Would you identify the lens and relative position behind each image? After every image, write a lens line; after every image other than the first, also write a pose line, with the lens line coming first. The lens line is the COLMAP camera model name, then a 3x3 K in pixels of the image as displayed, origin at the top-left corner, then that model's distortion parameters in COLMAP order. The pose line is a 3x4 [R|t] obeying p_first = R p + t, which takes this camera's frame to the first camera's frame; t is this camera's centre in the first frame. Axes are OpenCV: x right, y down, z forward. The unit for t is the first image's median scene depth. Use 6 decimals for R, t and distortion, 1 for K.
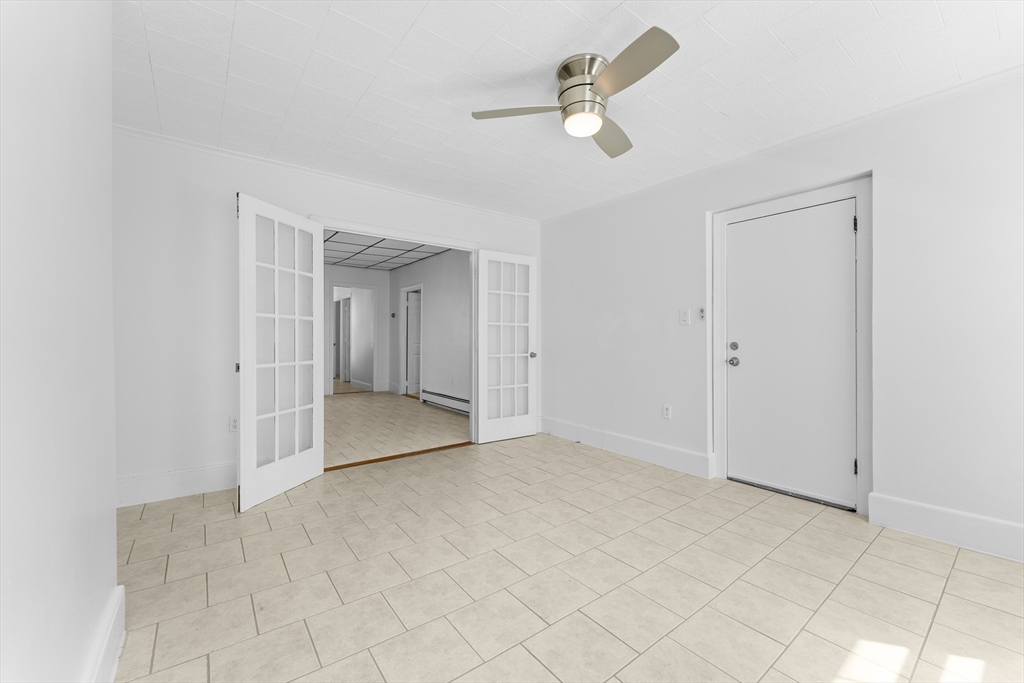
lens RADIAL K [[409.4, 0, 507.1], [0, 409.4, 344.9], [0, 0, 1]] dist [0.002419, -0.000172]
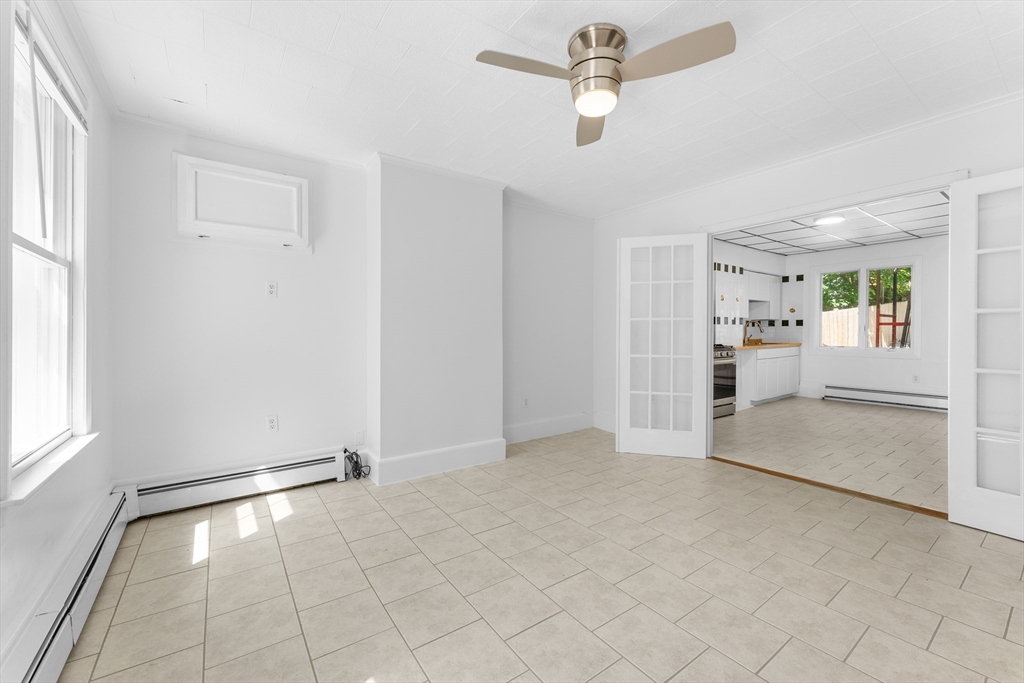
lens RADIAL K [[409.4, 0, 506.1], [0, 409.4, 333.4], [0, 0, 1]] dist [0.002419, -0.000172]
pose [[-0.030911, -0.000448, -0.999522, 0.837529], [-0.021005, 0.999779, 0.000201, -0.012846], [0.999301, 0.021002, -0.030913, 0.628666]]
